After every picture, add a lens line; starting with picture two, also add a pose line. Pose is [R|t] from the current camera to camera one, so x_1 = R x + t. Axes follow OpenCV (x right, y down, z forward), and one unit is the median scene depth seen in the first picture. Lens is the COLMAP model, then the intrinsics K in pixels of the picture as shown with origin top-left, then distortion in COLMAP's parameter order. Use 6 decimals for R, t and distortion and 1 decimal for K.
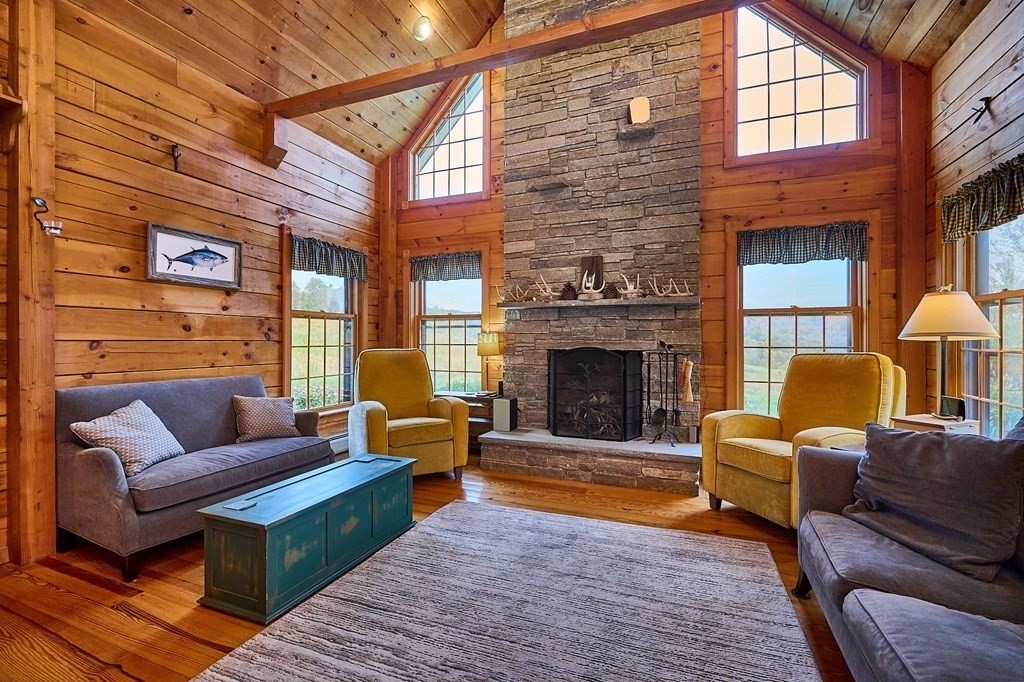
lens RADIAL K [[443.9, 0, 521.8], [0, 443.9, 339.7], [0, 0, 1]] dist [-0.001807, 0.000718]
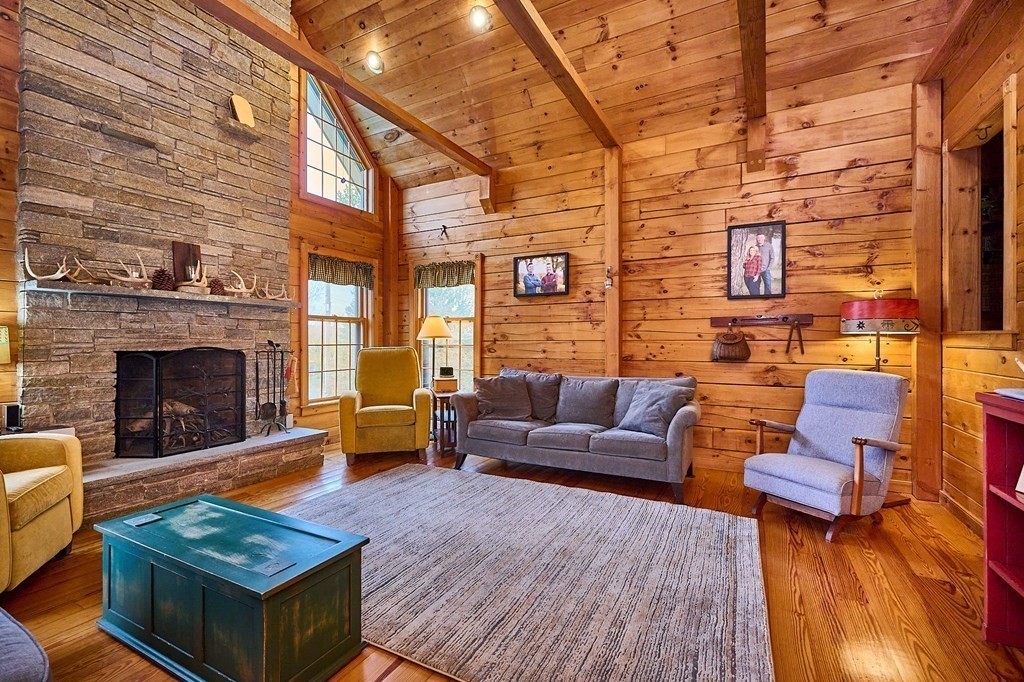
lens RADIAL K [[443.9, 0, 516.5], [0, 443.9, 340.4], [0, 0, 1]] dist [-0.001807, 0.000718]
pose [[0.112335, -0.000152, 0.993670, -0.666284], [-0.002235, 0.999997, 0.000405, 0.001765], [-0.993668, -0.002266, 0.112334, 0.268821]]
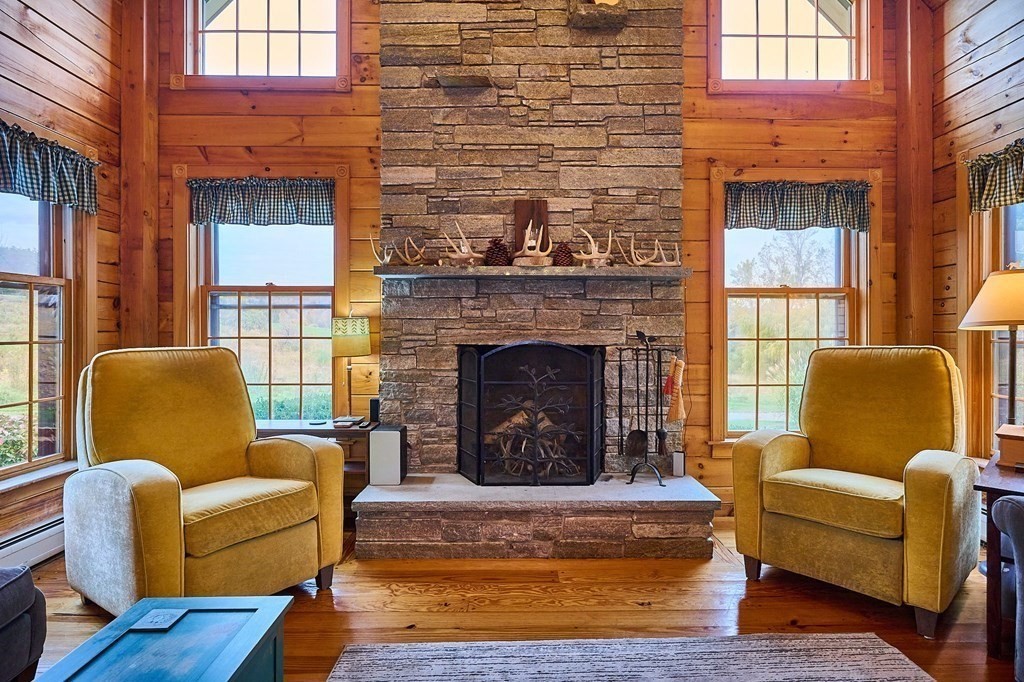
lens RADIAL K [[543.3, 0, 520.9], [0, 543.3, 329.1], [0, 0, 1]] dist [-0.001966, 0.001632]
pose [[0.924161, -0.002331, 0.381997, -0.164831], [0.000835, 0.999991, 0.004083, -0.003577], [-0.382003, -0.003455, 0.924155, 0.287424]]
